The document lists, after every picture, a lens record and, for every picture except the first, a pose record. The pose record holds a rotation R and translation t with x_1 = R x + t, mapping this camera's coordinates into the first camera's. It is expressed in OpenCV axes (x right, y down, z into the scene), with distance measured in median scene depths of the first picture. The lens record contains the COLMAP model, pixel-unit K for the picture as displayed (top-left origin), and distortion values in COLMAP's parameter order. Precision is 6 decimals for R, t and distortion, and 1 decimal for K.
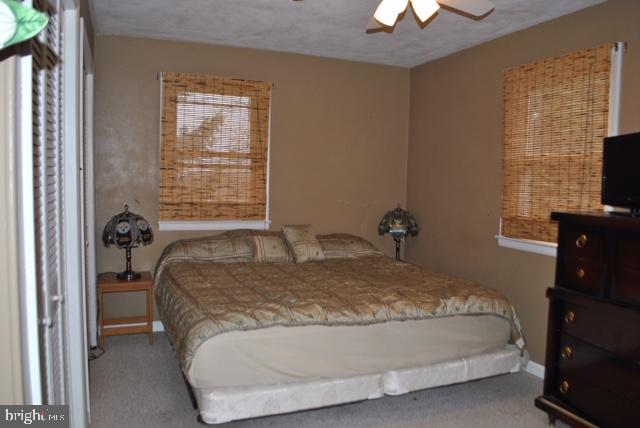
lens RADIAL K [[503.5, 0, 320.0], [0, 503.5, 214.0], [0, 0, 1]] dist [-0.079218, -0.003008]
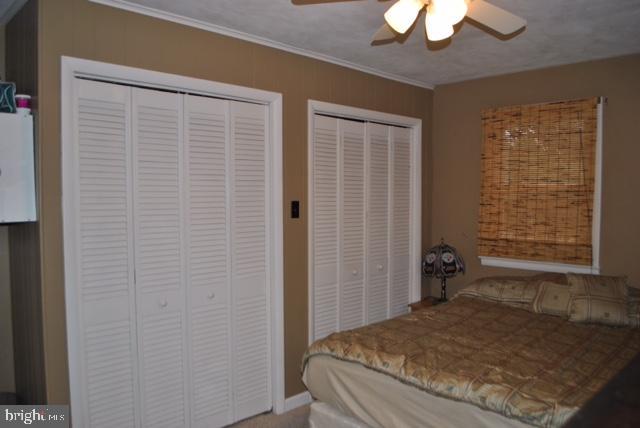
lens RADIAL K [[503.5, 0, 320.0], [0, 503.5, 214.0], [0, 0, 1]] dist [-0.079218, -0.003008]
pose [[0.391196, 0.011832, -0.920231, 0.483653], [-0.054762, 0.998445, -0.010441, -0.041361], [0.918677, 0.054478, 0.391236, 0.288903]]
